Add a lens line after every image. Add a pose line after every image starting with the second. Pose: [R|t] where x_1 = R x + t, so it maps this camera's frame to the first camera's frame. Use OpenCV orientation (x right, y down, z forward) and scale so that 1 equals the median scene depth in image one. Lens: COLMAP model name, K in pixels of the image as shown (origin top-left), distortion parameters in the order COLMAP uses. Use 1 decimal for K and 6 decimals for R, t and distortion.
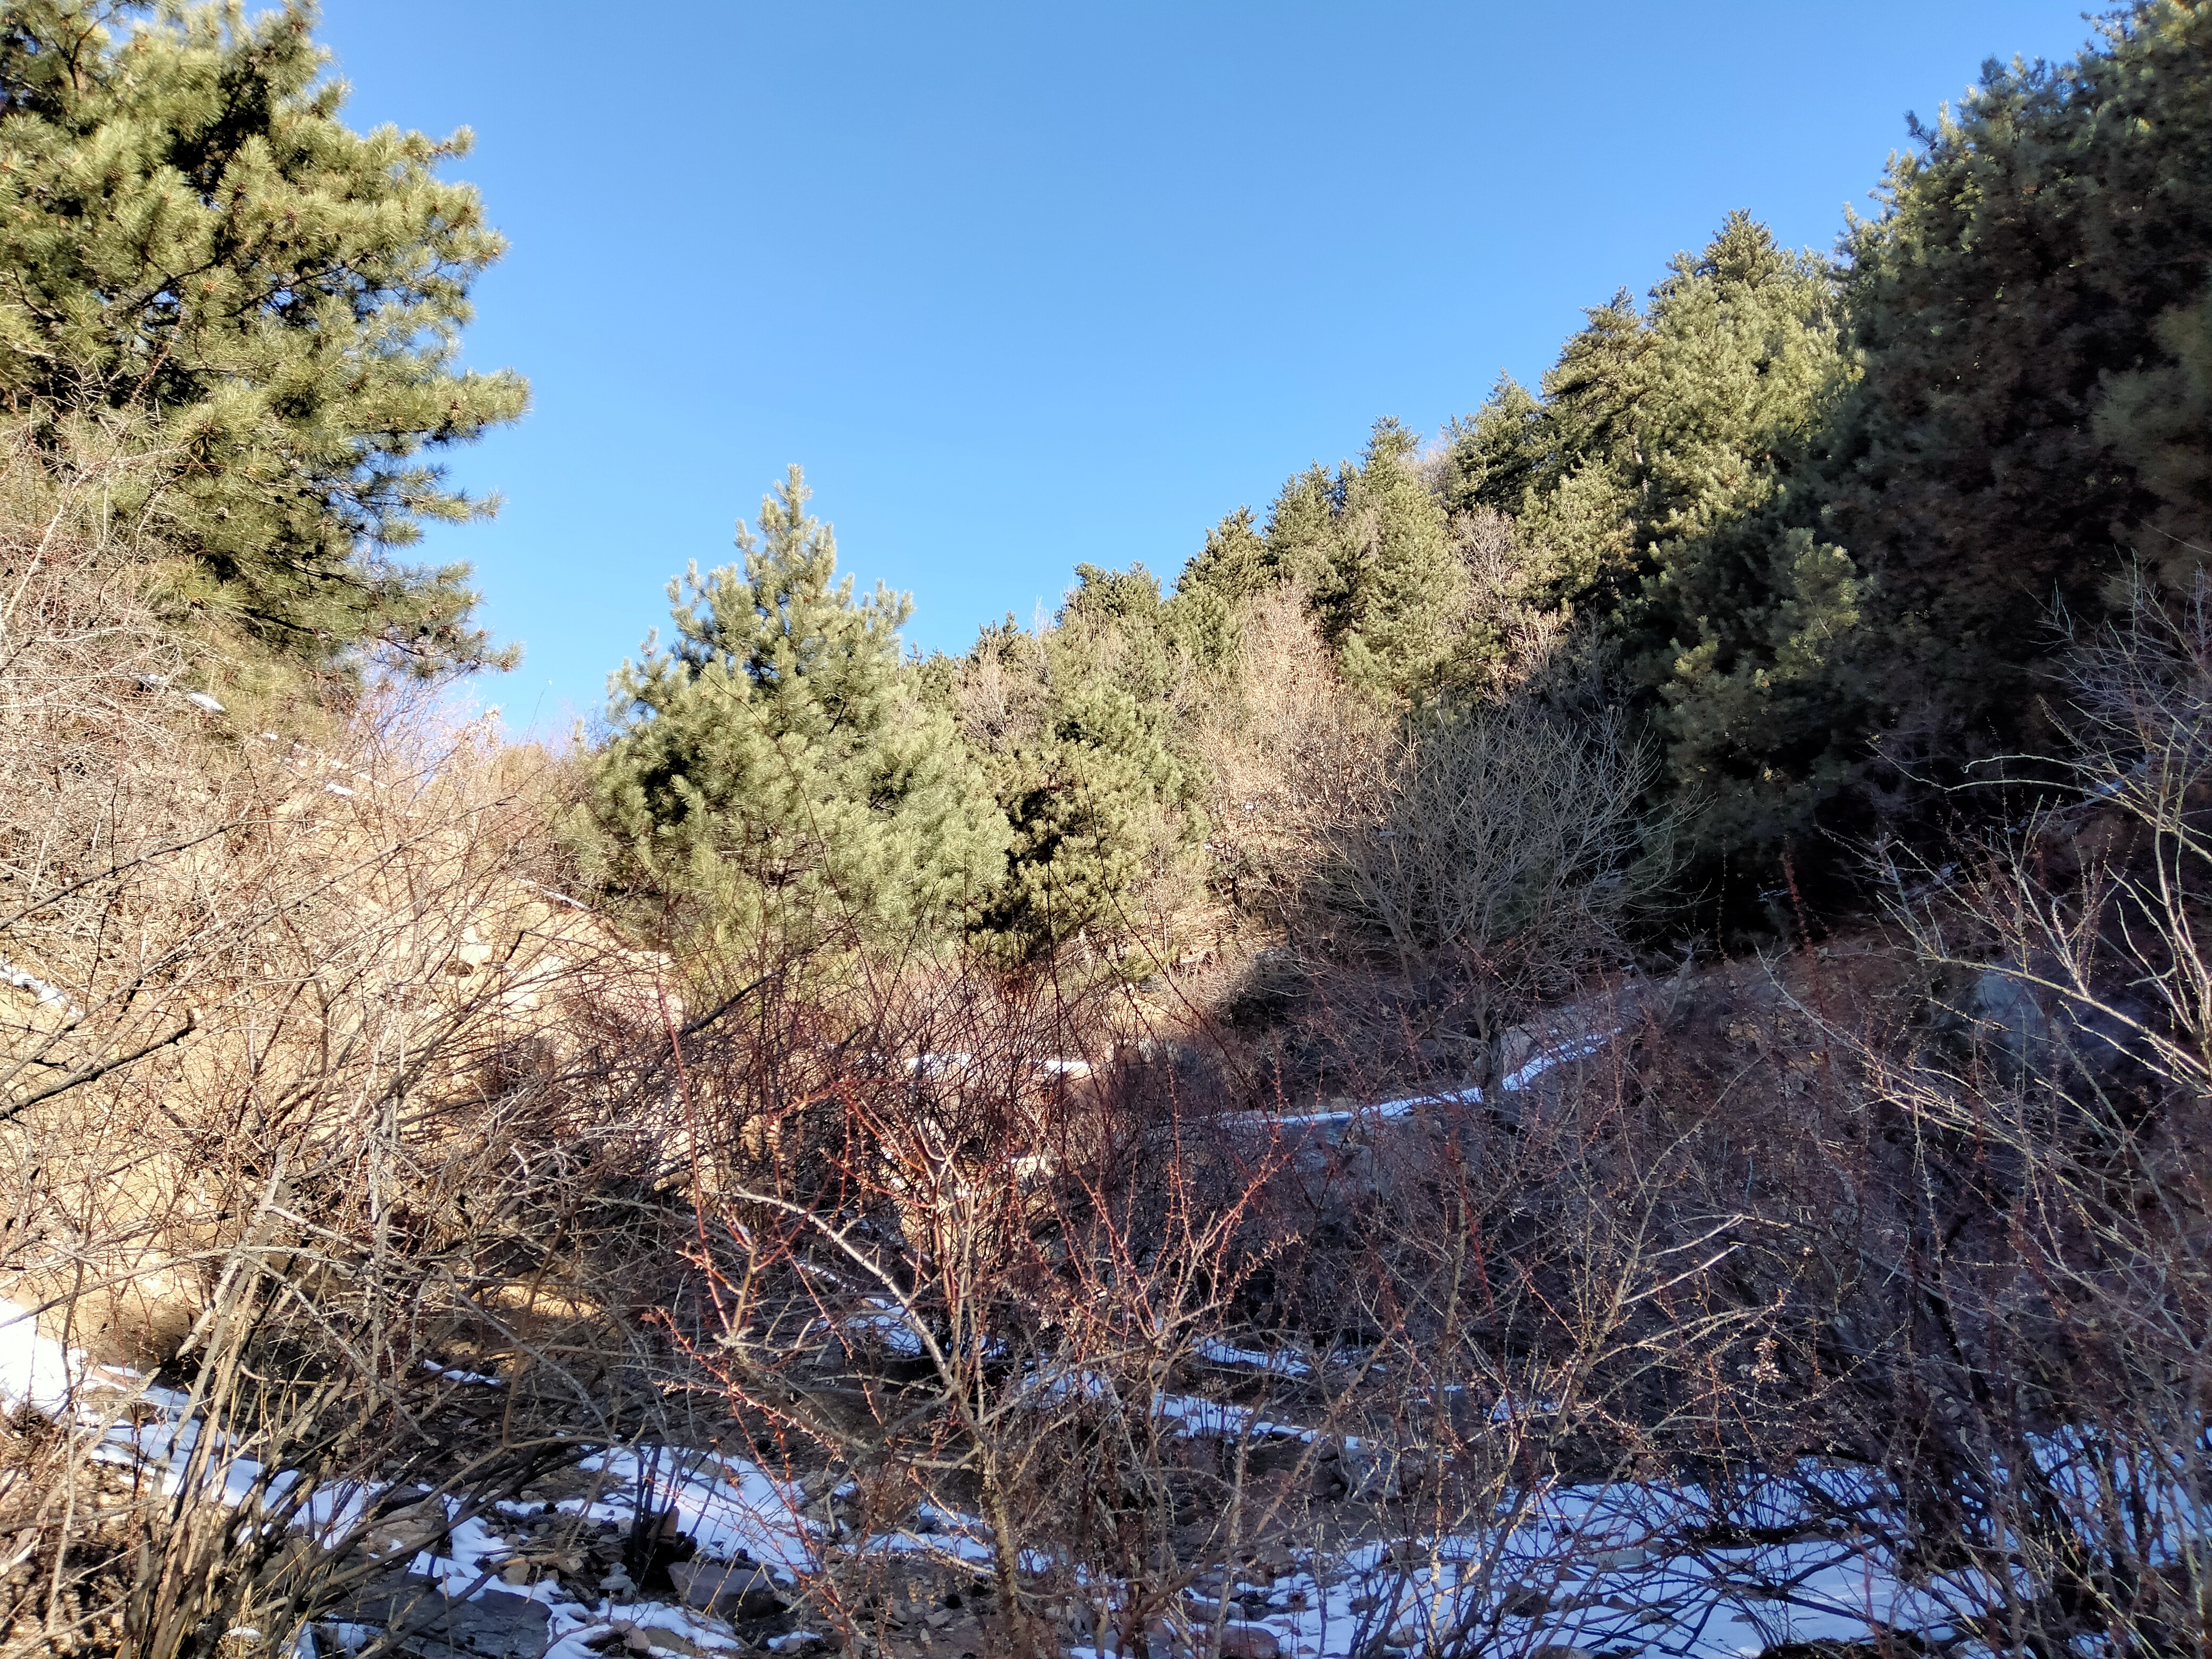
lens RADIAL K [[1630.7, 0, 1106.0], [0, 1630.7, 829.5], [0, 0, 1]] dist [-0.009771, -0.005974]
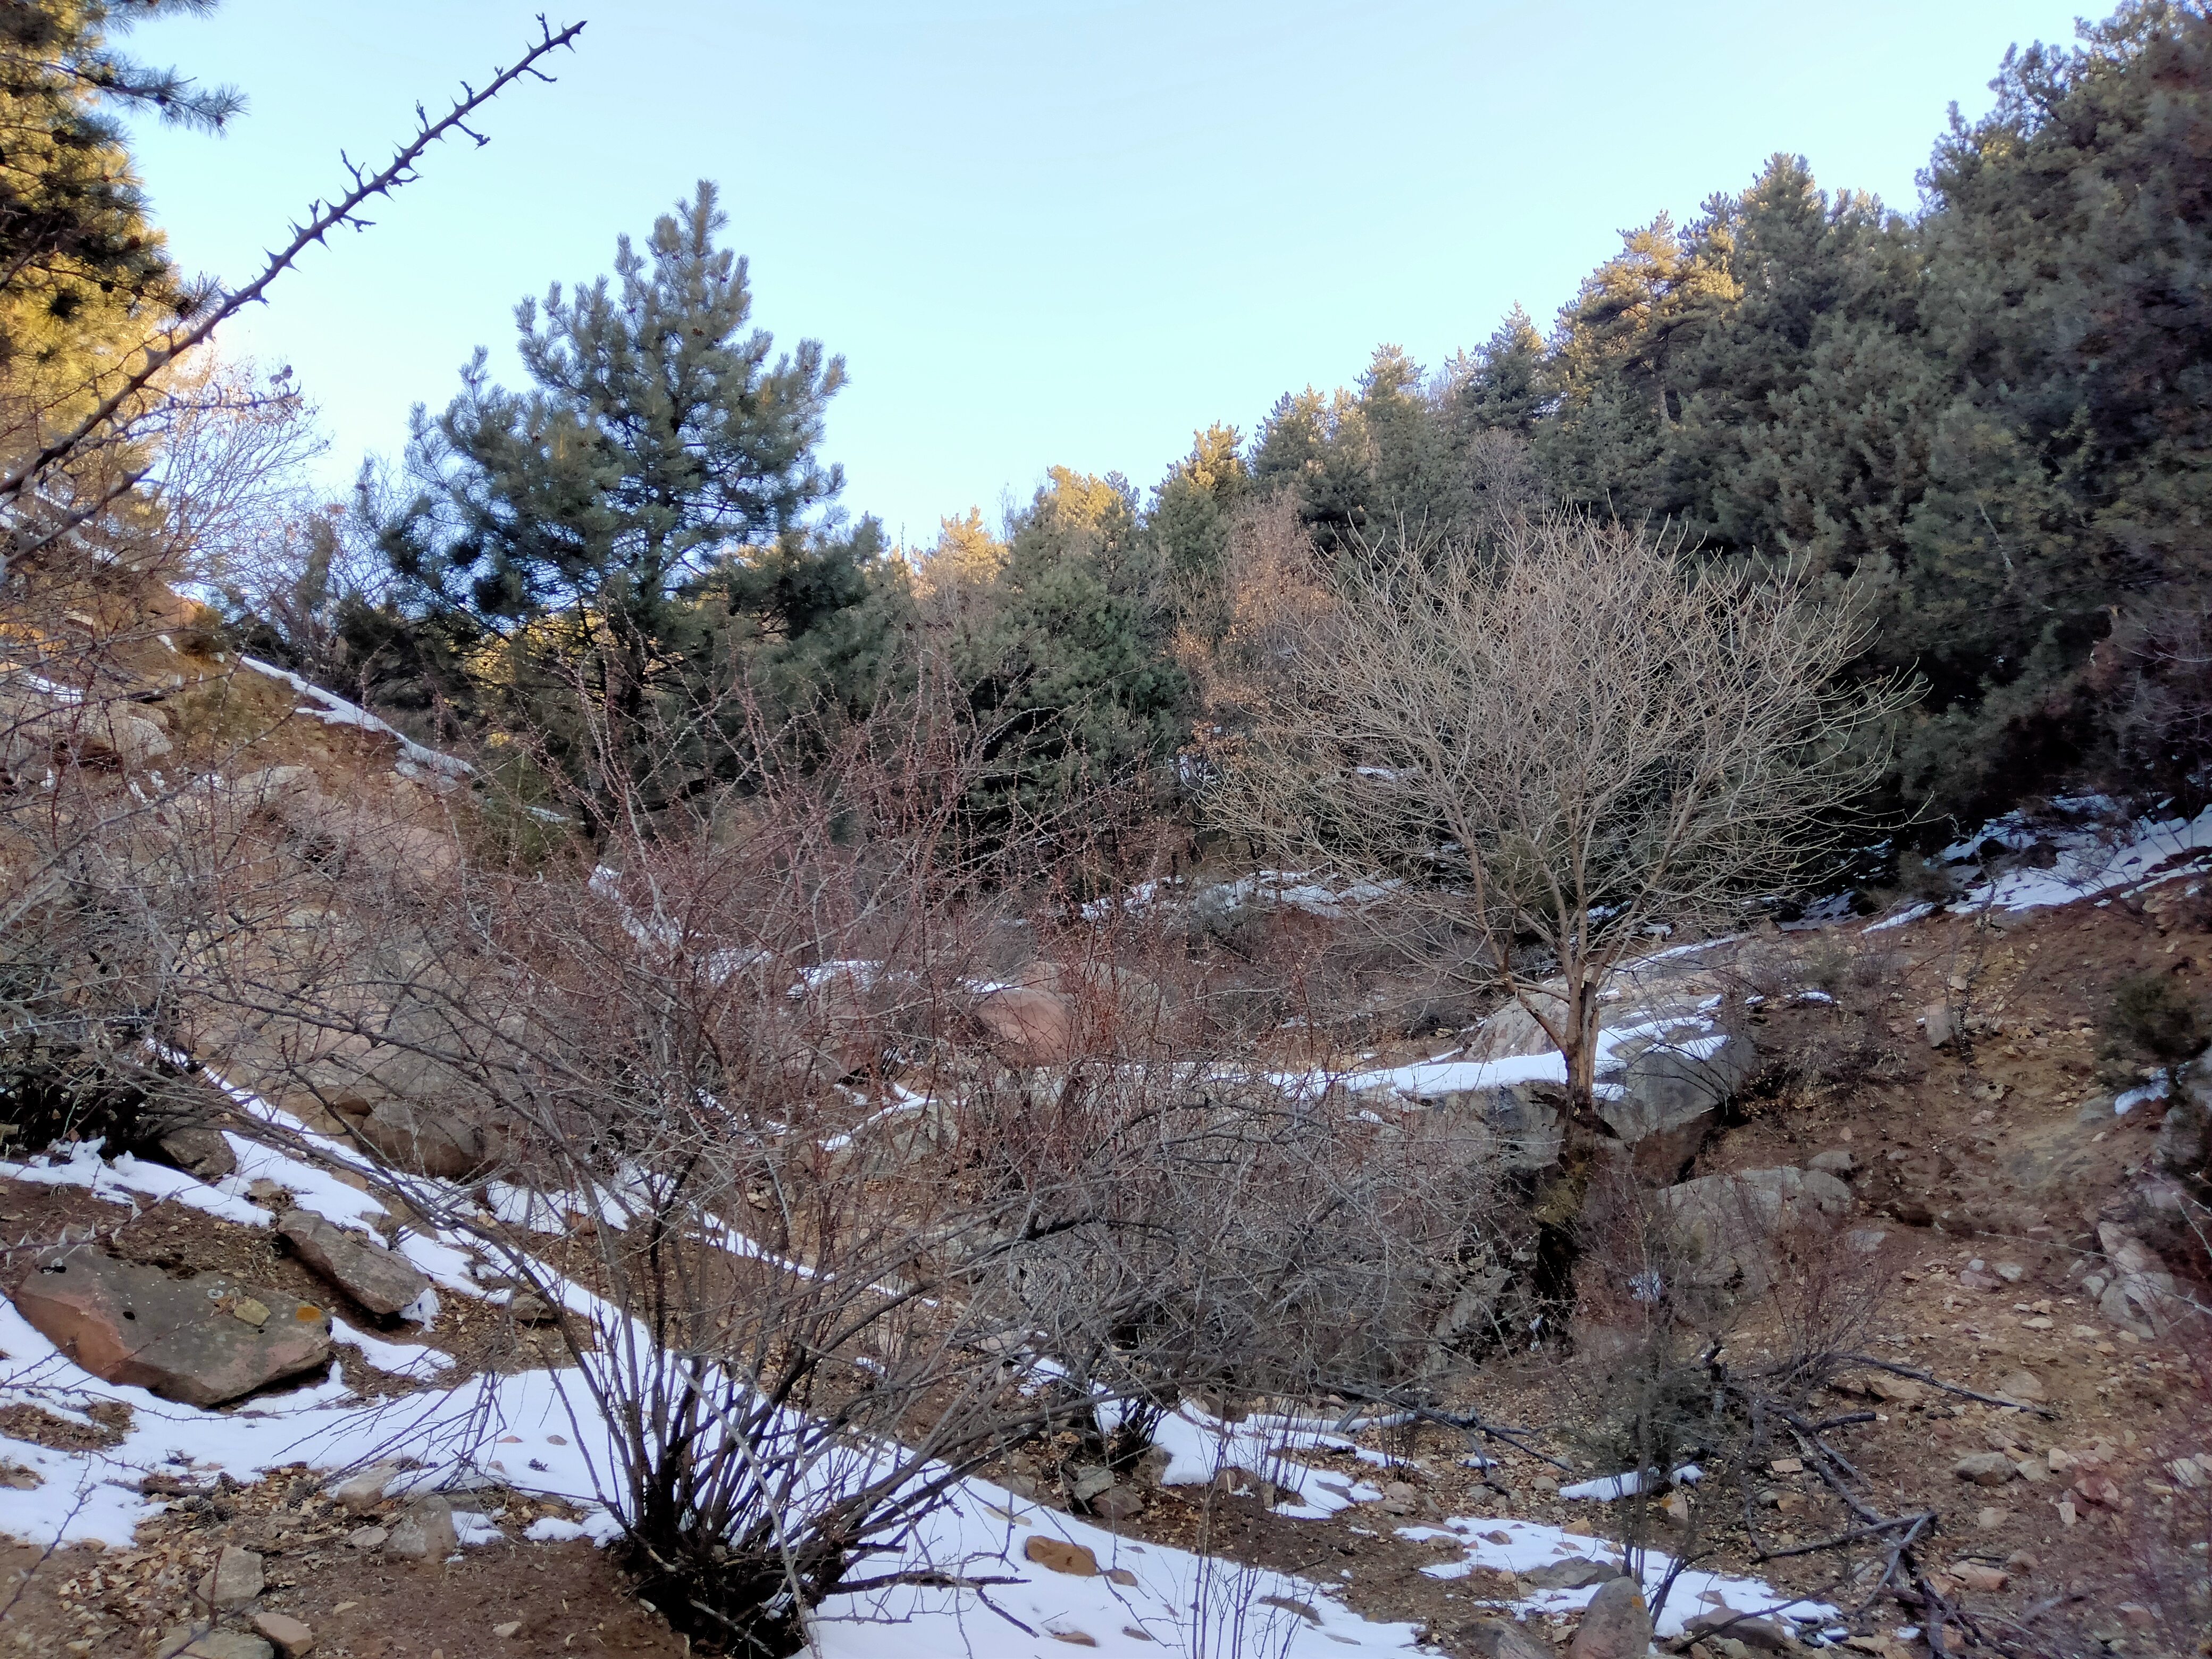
lens RADIAL K [[1630.7, 0, 1106.0], [0, 1630.7, 829.5], [0, 0, 1]] dist [-0.009771, -0.005974]
pose [[0.995902, 0.082969, 0.035988, -0.003473], [-0.084213, 0.995848, 0.034564, 0.019129], [-0.032971, -0.037453, 0.998754, 0.112762]]
